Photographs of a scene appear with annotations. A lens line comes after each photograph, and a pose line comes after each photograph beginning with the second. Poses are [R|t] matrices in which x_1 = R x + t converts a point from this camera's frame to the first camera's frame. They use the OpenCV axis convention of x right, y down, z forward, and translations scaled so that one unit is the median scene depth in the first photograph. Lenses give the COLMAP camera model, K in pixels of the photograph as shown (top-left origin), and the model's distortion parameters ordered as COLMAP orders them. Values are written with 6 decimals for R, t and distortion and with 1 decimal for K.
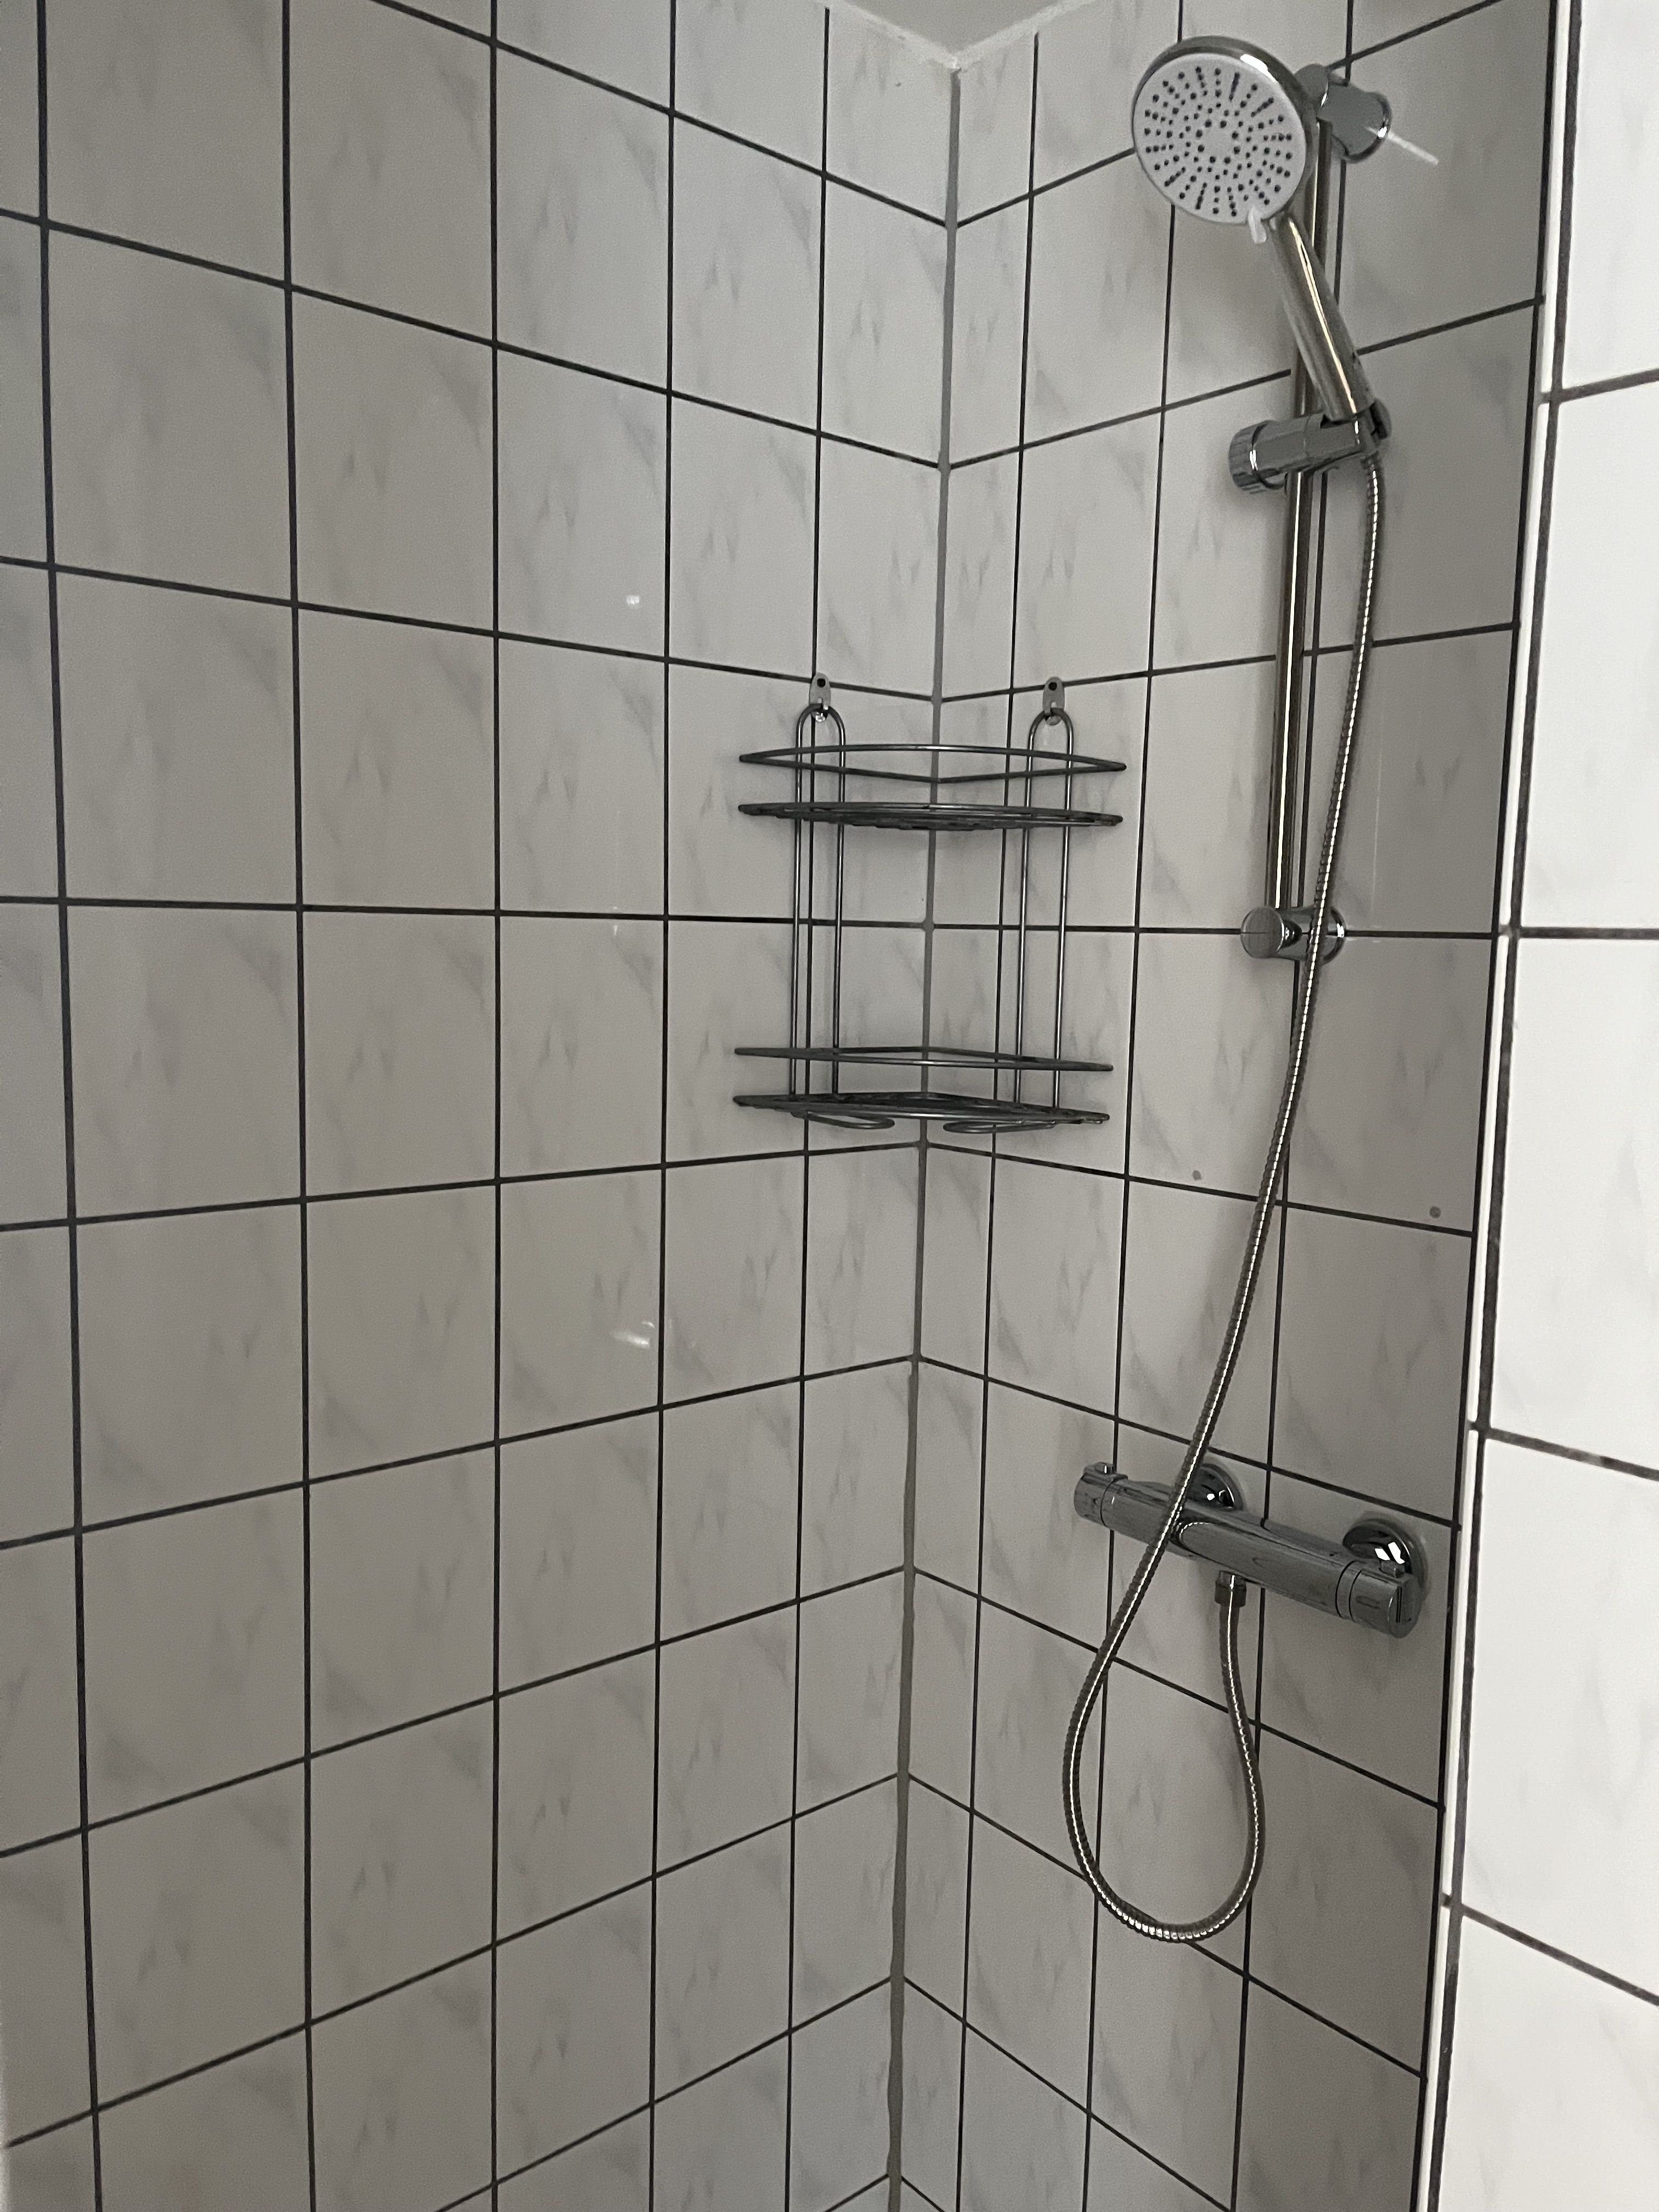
lens RADIAL K [[1667.4, 0, 829.5], [0, 1667.4, 1106.0], [0, 0, 1]] dist [0.098137, -0.135356]
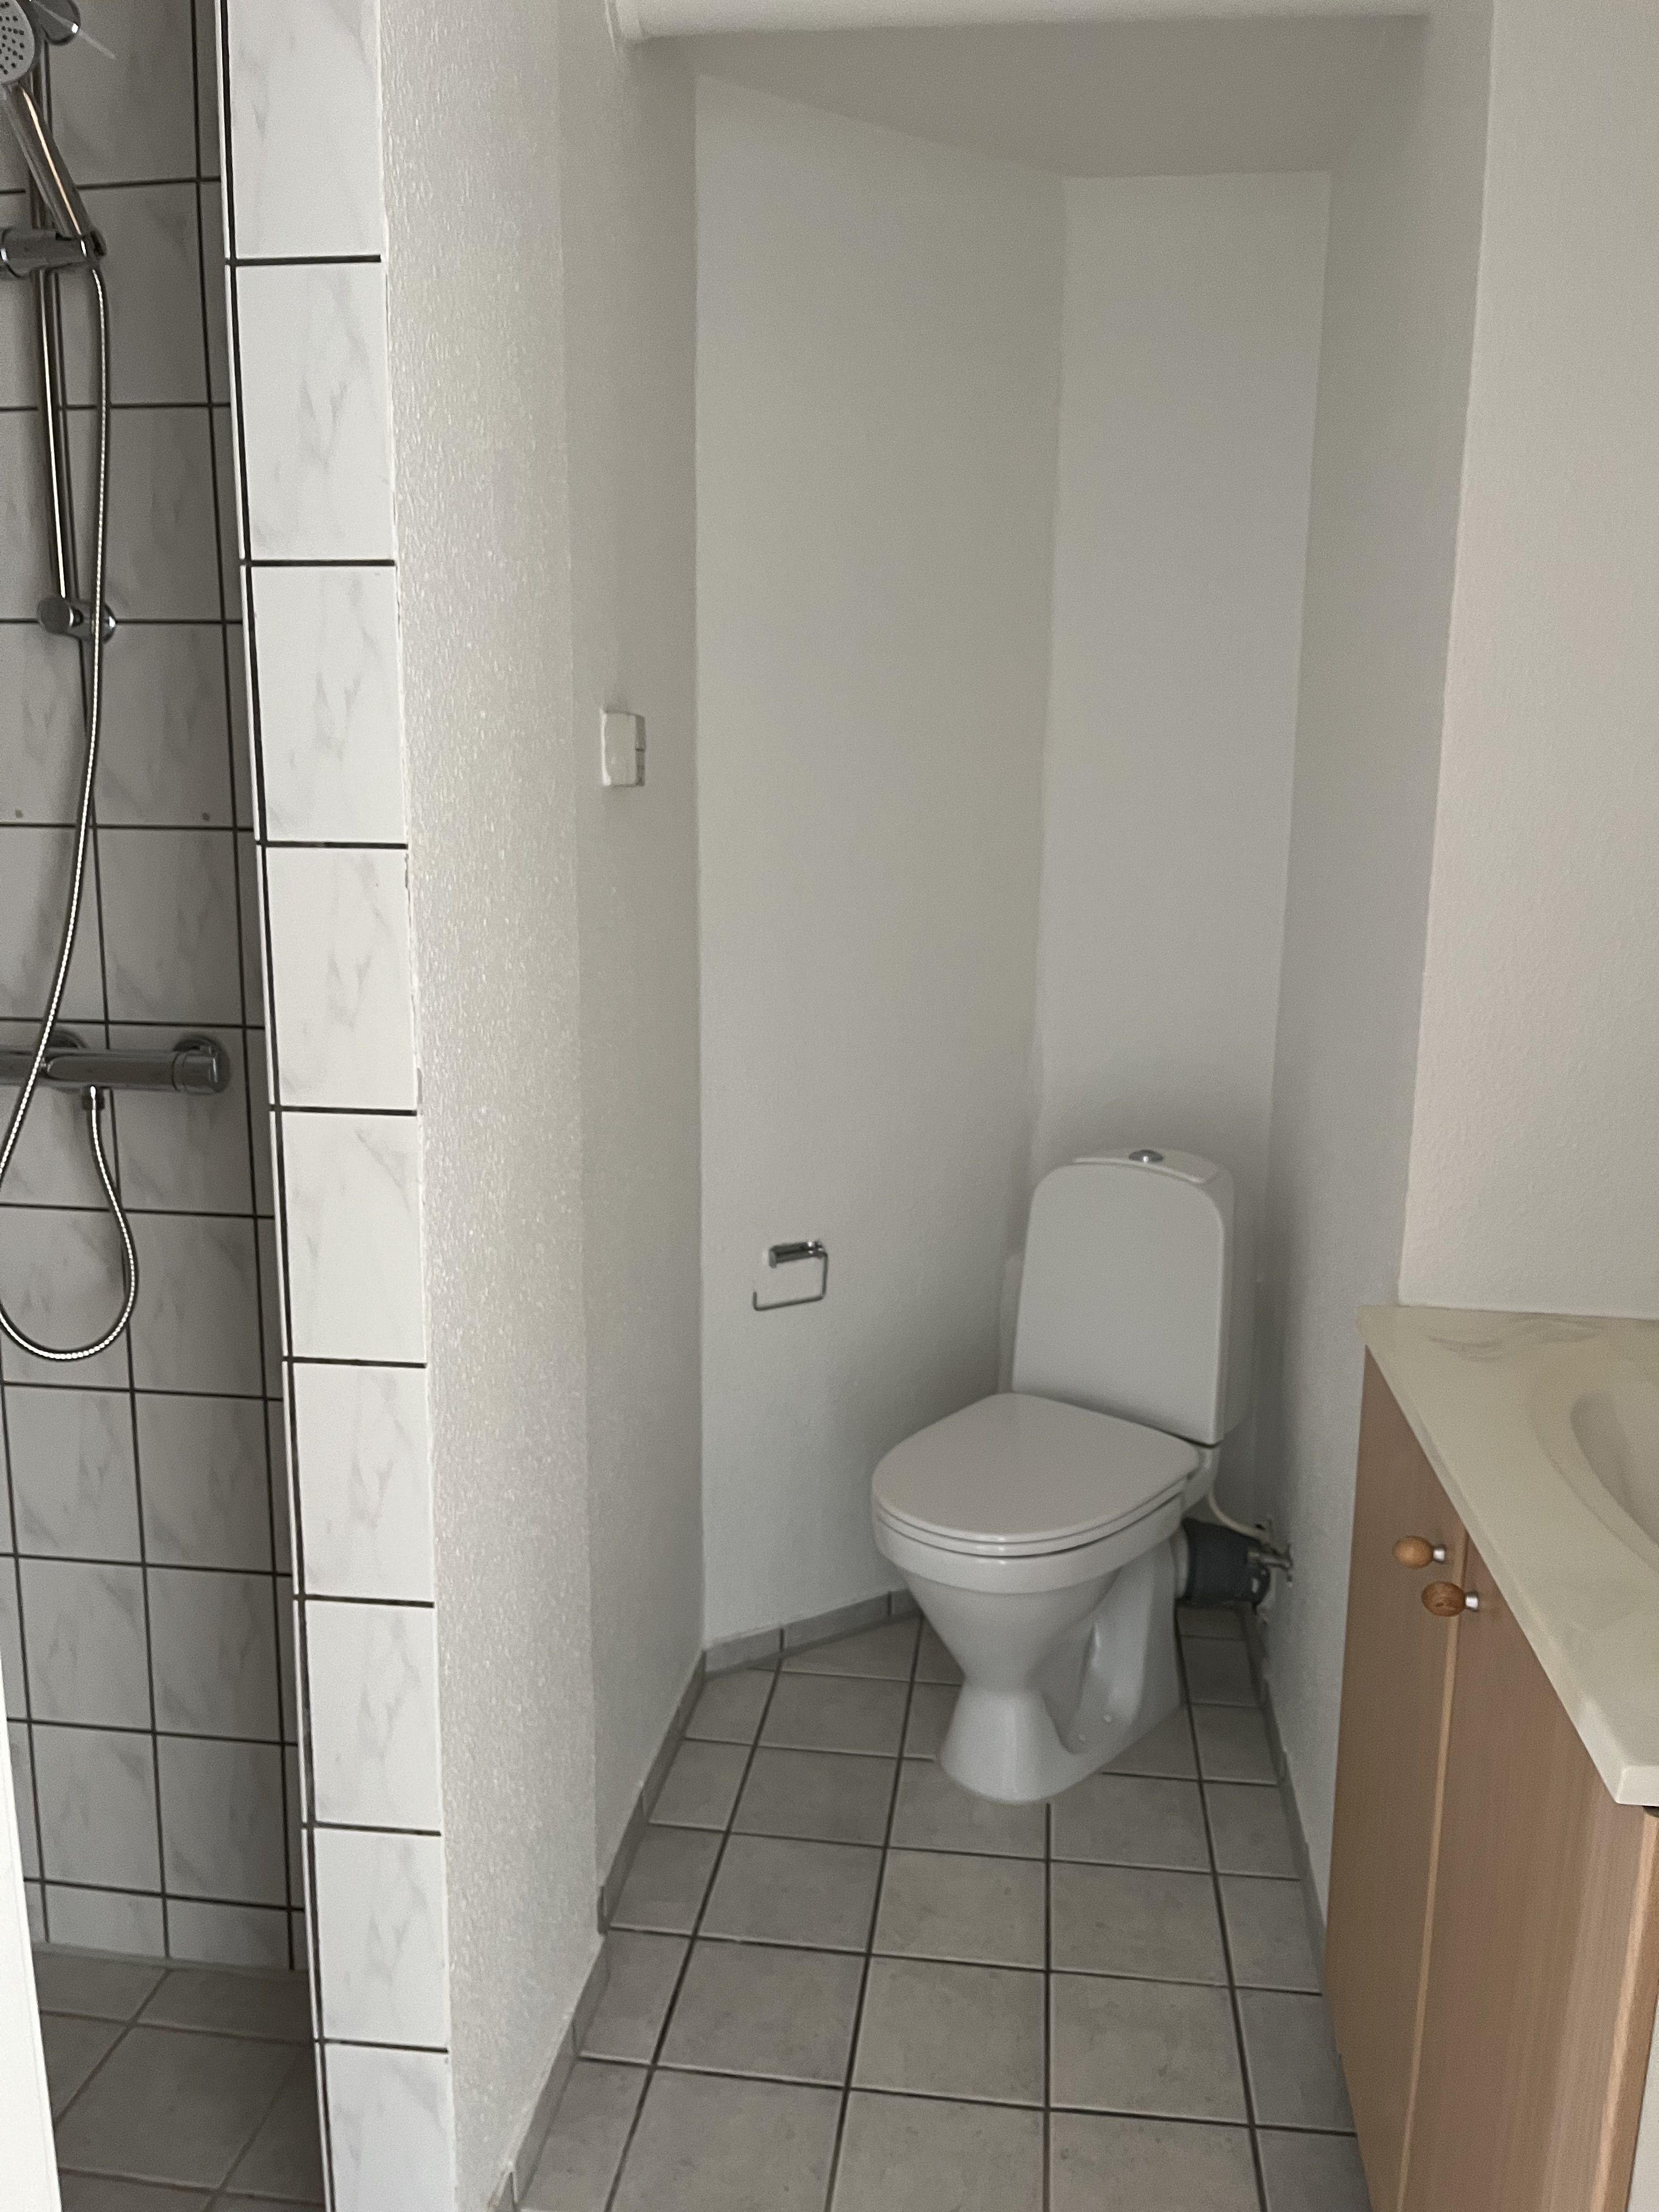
lens RADIAL K [[1667.4, 0, 829.5], [0, 1667.4, 1106.0], [0, 0, 1]] dist [0.098137, -0.135356]
pose [[0.743279, -0.136019, 0.655008, -0.234419], [0.073256, 0.989773, 0.122409, 0.171151], [-0.664959, -0.043000, 0.745641, -0.467892]]
